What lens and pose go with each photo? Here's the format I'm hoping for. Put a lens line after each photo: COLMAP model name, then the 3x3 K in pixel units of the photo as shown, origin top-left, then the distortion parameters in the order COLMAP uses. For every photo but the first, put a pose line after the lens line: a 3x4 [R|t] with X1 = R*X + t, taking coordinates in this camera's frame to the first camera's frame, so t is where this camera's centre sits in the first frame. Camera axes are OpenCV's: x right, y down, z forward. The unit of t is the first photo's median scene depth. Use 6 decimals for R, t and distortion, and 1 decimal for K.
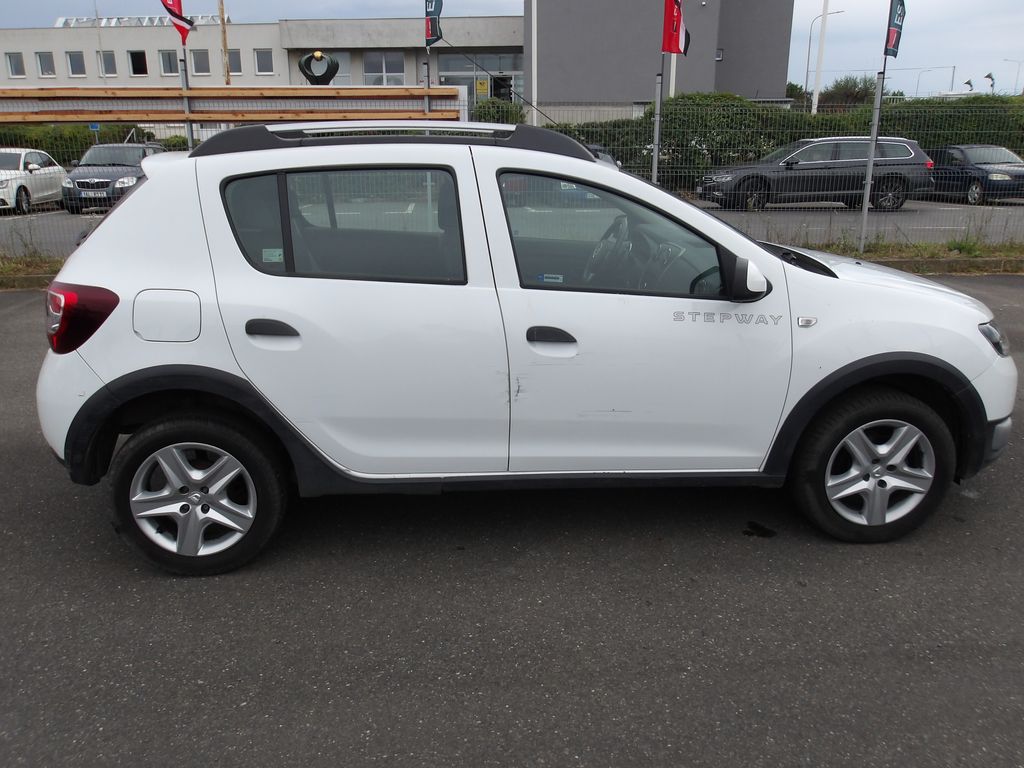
lens RADIAL K [[826.1, 0, 505.8], [0, 826.1, 387.1], [0, 0, 1]] dist [-0.000718, -0.017303]
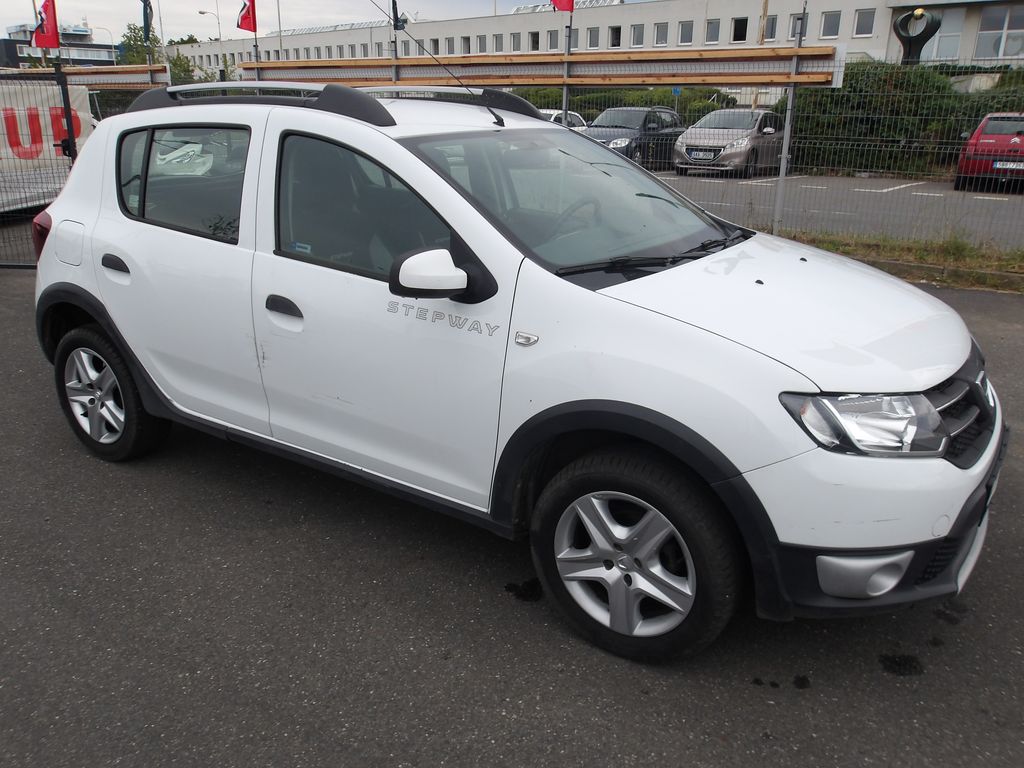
lens RADIAL K [[830.2, 0, 512.0], [0, 830.2, 384.0], [0, 0, 1]] dist [-0.002155, -0.000710]
pose [[0.793734, 0.204313, -0.572924, 0.777663], [-0.185704, 0.978326, 0.091608, -0.103795], [0.579223, 0.033682, 0.814473, 0.342306]]
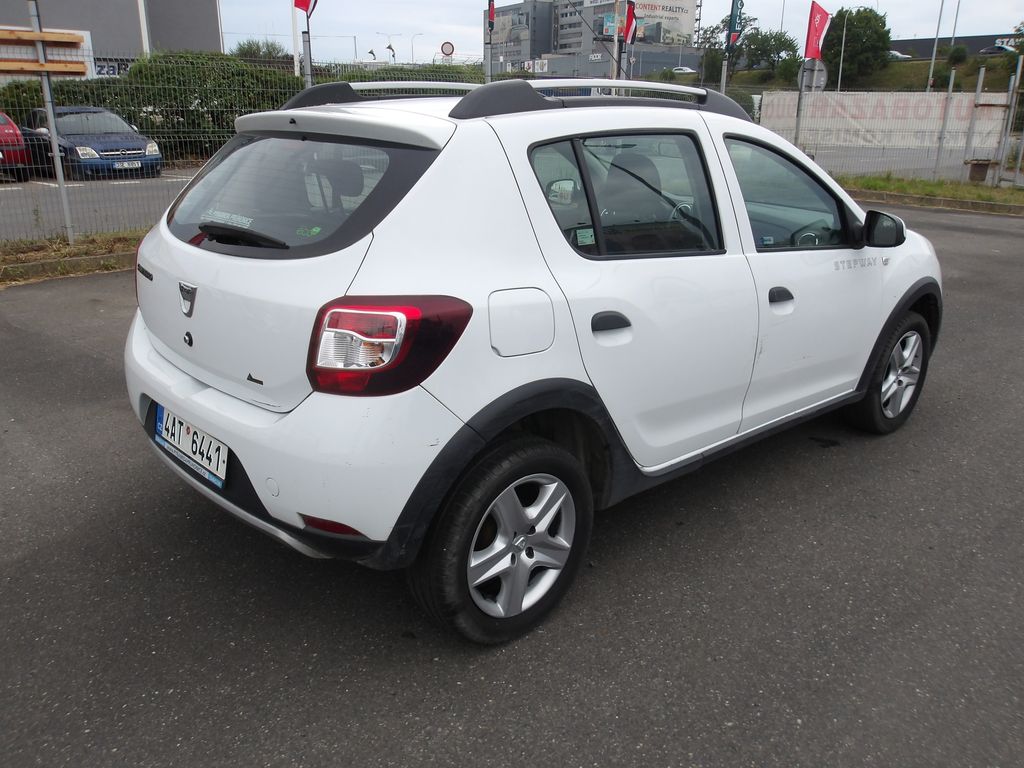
lens RADIAL K [[826.1, 0, 505.8], [0, 826.1, 387.1], [0, 0, 1]] dist [-0.000718, -0.017303]
pose [[0.800858, -0.175511, 0.572558, -0.784835], [0.152977, 0.984325, 0.087758, -0.085711], [-0.578986, 0.017307, 0.815154, 0.327022]]
